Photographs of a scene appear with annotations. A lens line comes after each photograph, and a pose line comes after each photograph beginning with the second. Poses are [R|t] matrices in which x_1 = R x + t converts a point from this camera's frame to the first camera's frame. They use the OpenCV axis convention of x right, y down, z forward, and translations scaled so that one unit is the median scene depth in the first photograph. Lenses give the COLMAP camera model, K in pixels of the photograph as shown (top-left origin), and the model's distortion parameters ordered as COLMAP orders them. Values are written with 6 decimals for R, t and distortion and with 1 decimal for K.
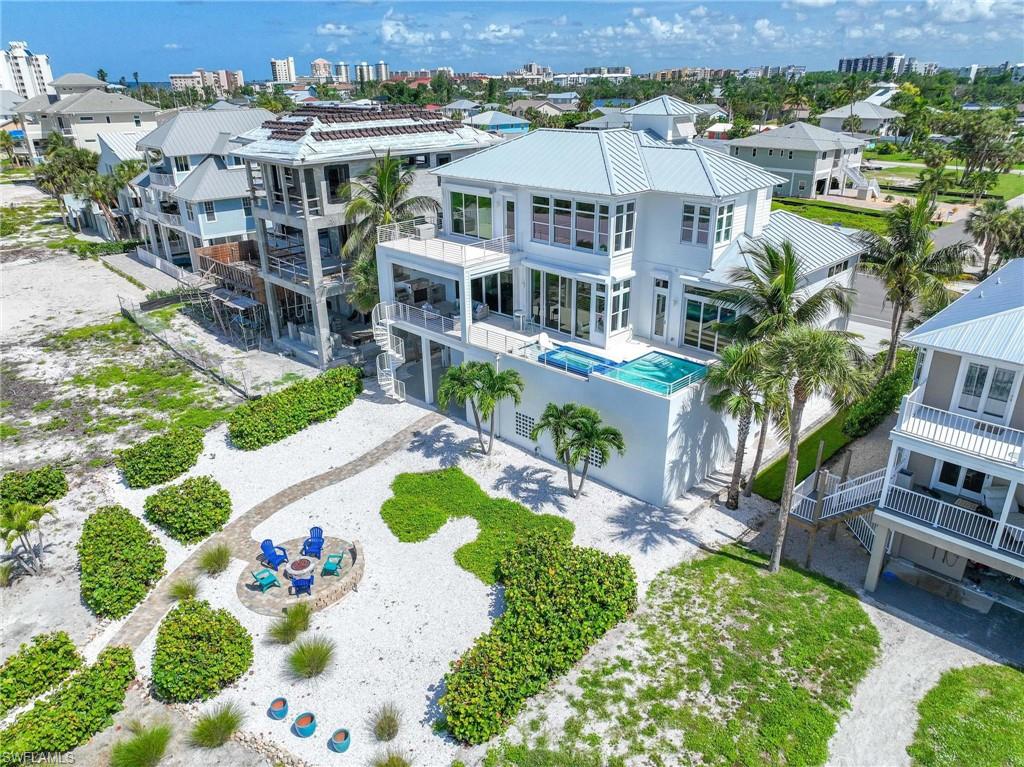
lens RADIAL K [[723.1, 0, 512.0], [0, 723.1, 383.5], [0, 0, 1]] dist [0.003270, 0.023291]
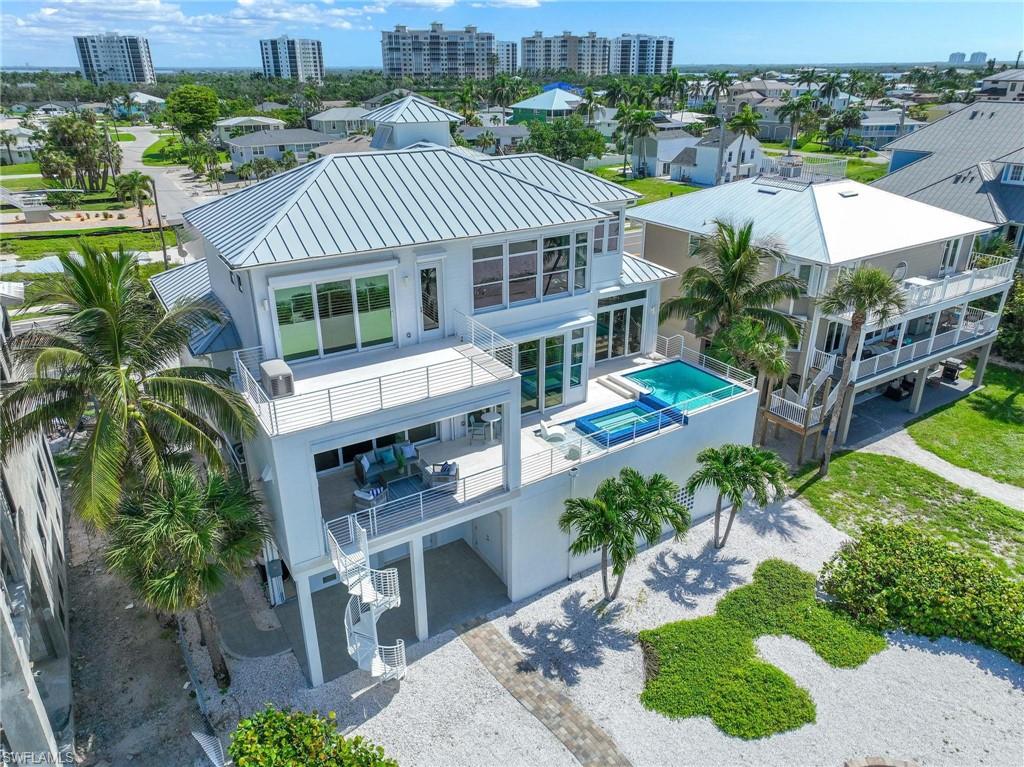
lens RADIAL K [[723.1, 0, 512.0], [0, 723.1, 383.5], [0, 0, 1]] dist [0.003270, 0.023291]
pose [[0.221065, -0.385053, 0.896027, -0.627204], [0.385224, 0.878523, 0.282490, -0.334686], [-0.895954, 0.282722, 0.342542, 0.795686]]
